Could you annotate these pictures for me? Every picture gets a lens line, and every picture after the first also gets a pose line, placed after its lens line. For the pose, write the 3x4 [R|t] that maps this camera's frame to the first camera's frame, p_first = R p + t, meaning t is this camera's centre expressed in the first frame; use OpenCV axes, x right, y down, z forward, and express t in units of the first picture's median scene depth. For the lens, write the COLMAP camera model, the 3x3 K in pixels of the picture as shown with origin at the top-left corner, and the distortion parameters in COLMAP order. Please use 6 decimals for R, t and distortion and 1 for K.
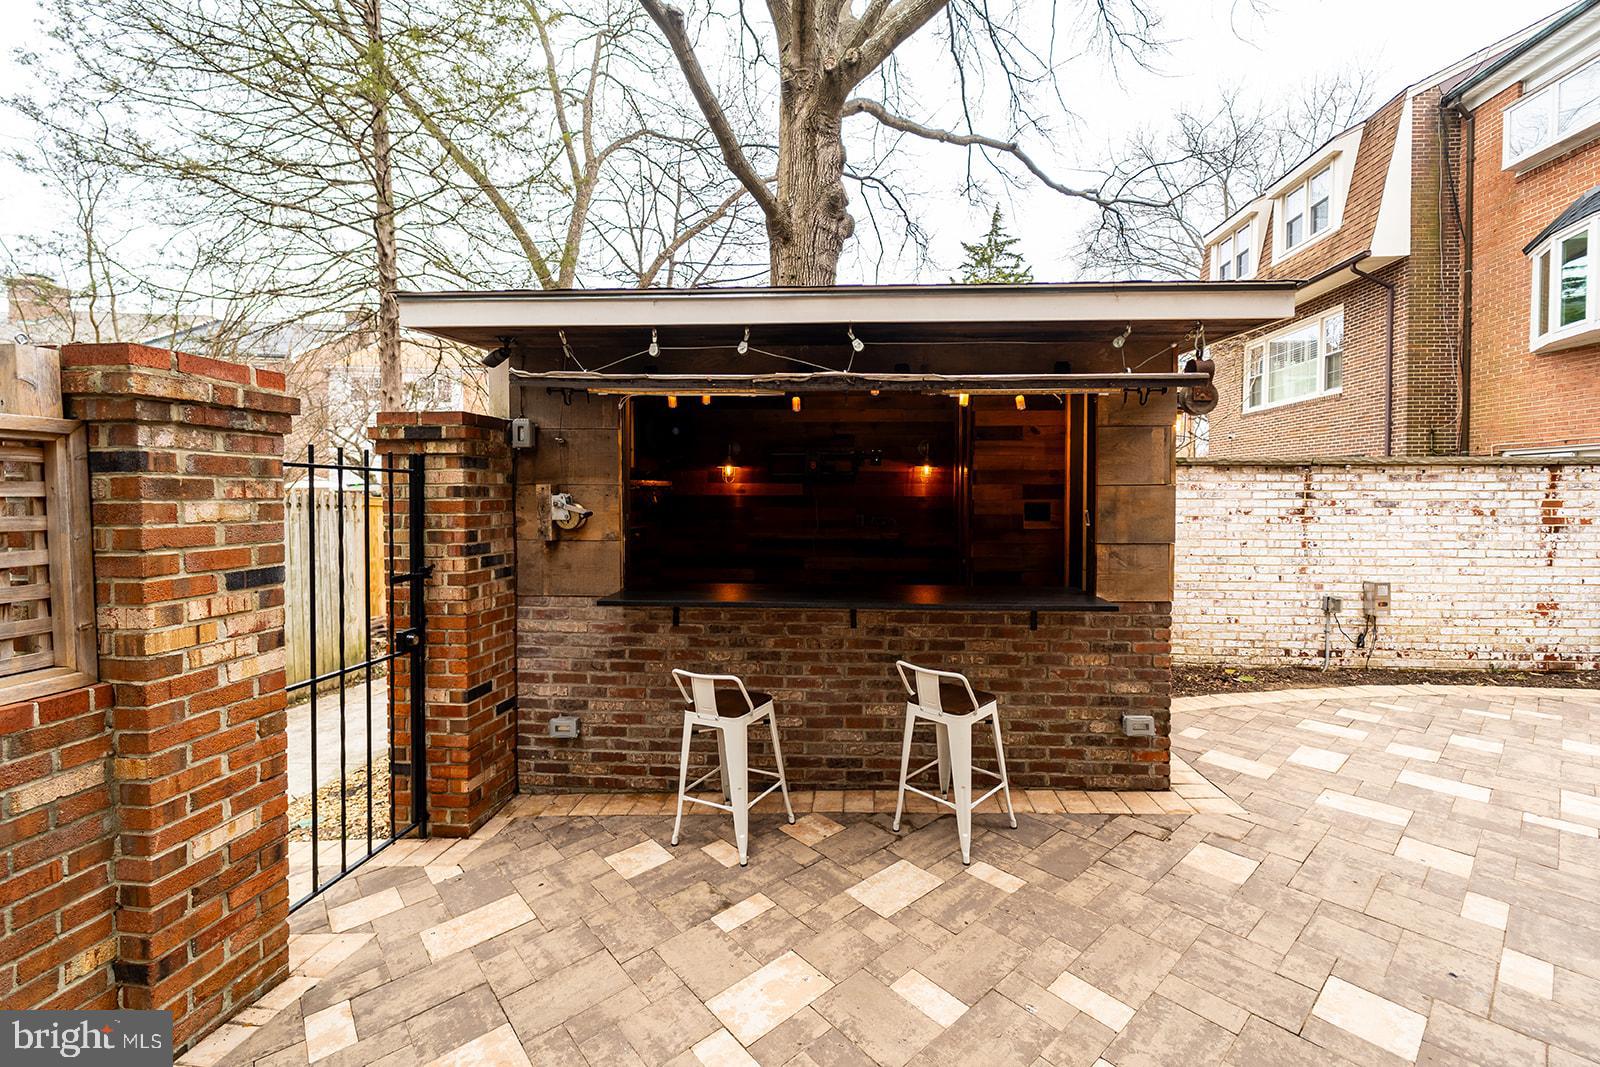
lens RADIAL K [[655.5, 0, 801.1], [0, 655.5, 509.3], [0, 0, 1]] dist [0.000304, -0.000097]
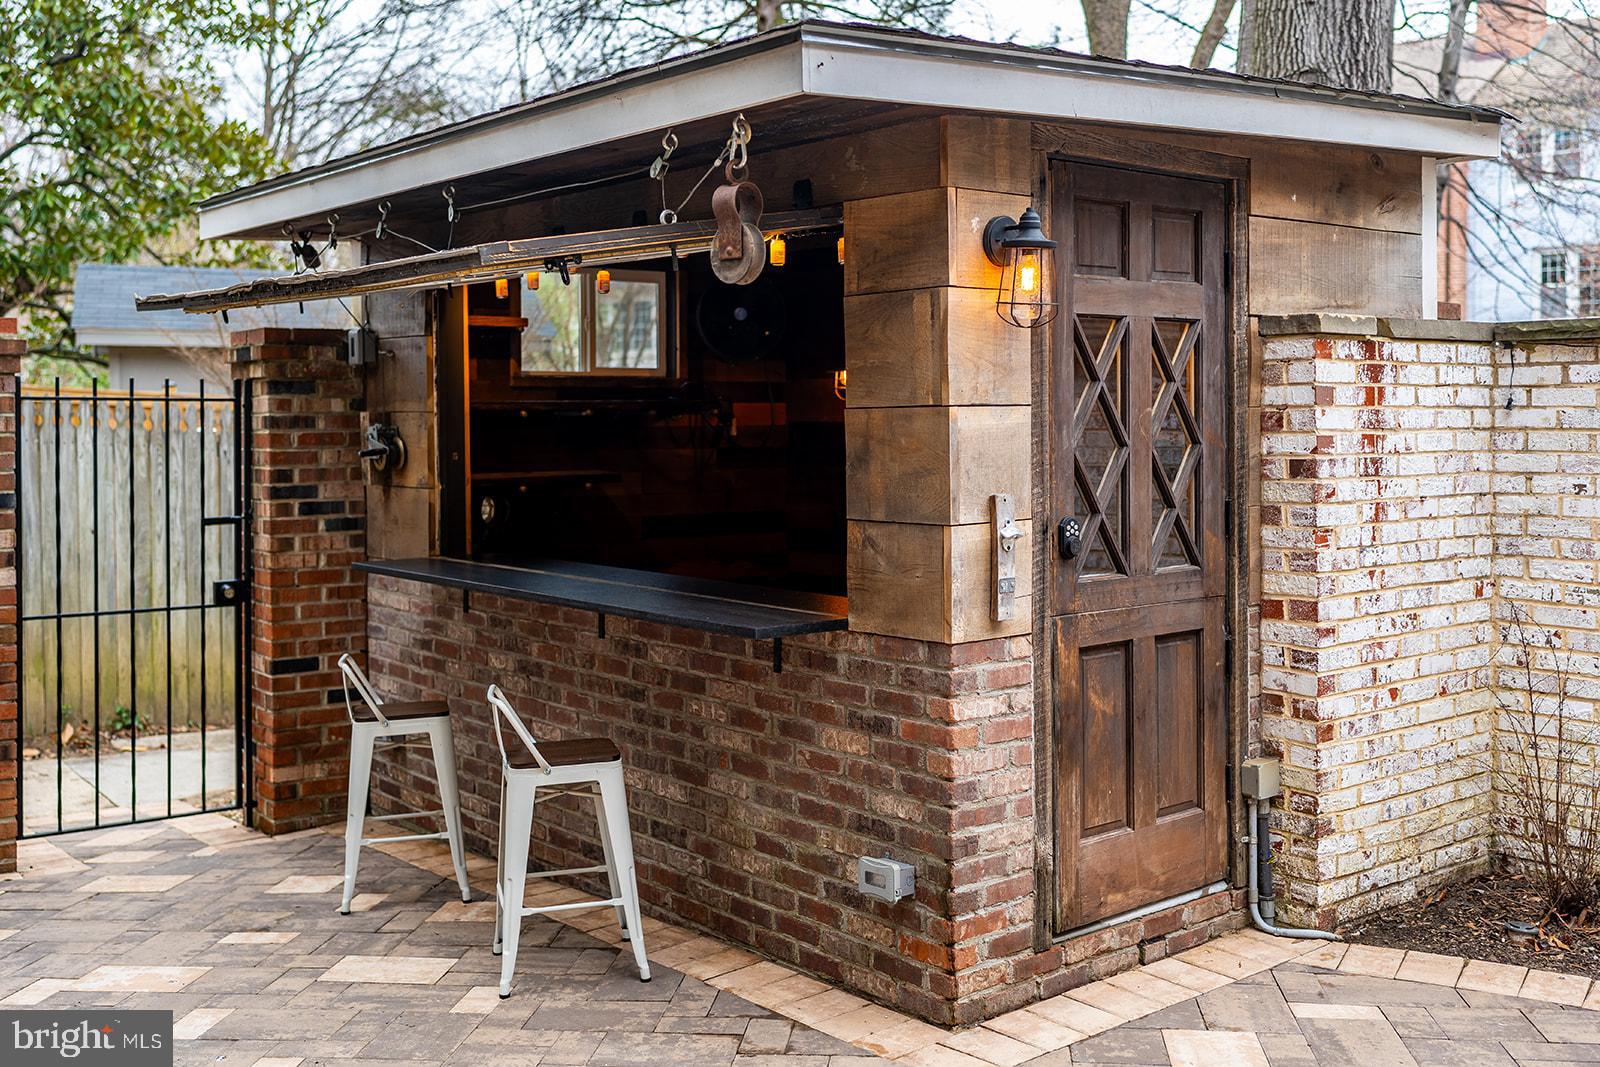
lens RADIAL K [[1602.4, 0, 797.6], [0, 1602.4, 438.8], [0, 0, 1]] dist [0.004345, 0.000249]
pose [[0.675263, 0.006357, -0.737549, 0.852081], [-0.010185, 0.999948, -0.000707, -0.006688], [0.737506, 0.007989, 0.675293, 0.065355]]
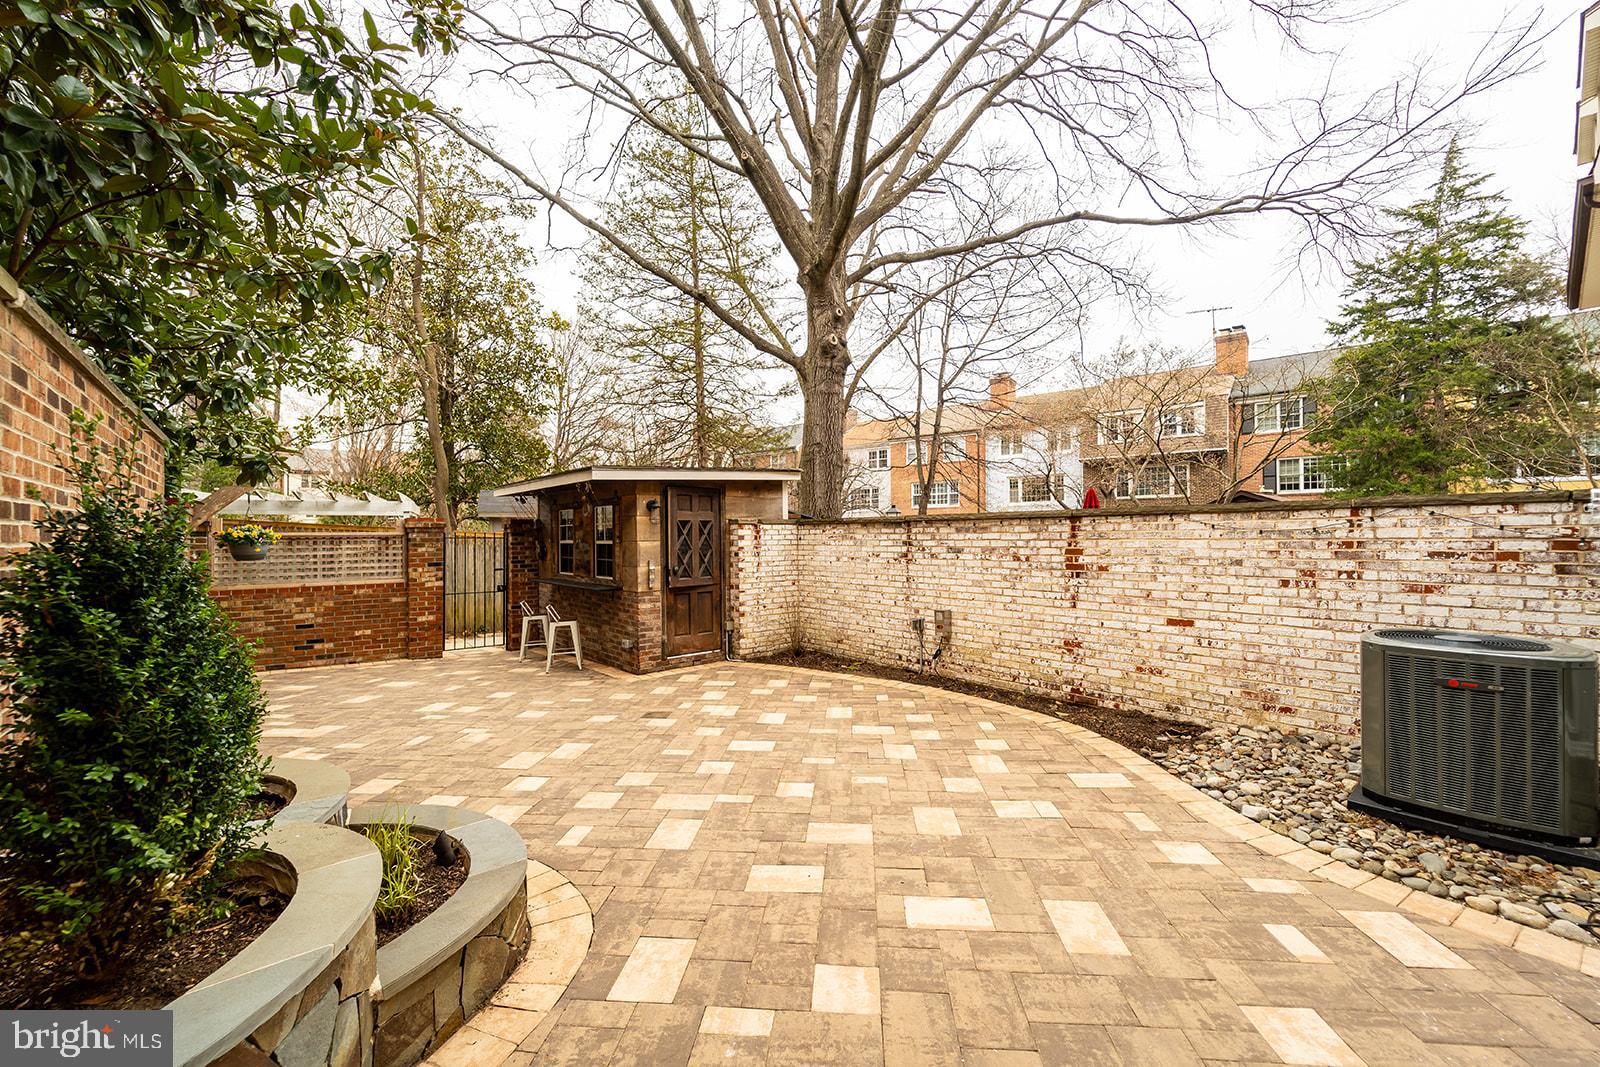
lens RADIAL K [[634.4, 0, 799.0], [0, 634.4, 531.0], [0, 0, 1]] dist [0.000430, -0.000818]
pose [[0.688967, -0.012376, -0.724687, 1.605743], [-0.005819, 0.999728, -0.022605, -0.016380], [0.724770, 0.019791, 0.688707, -0.079072]]
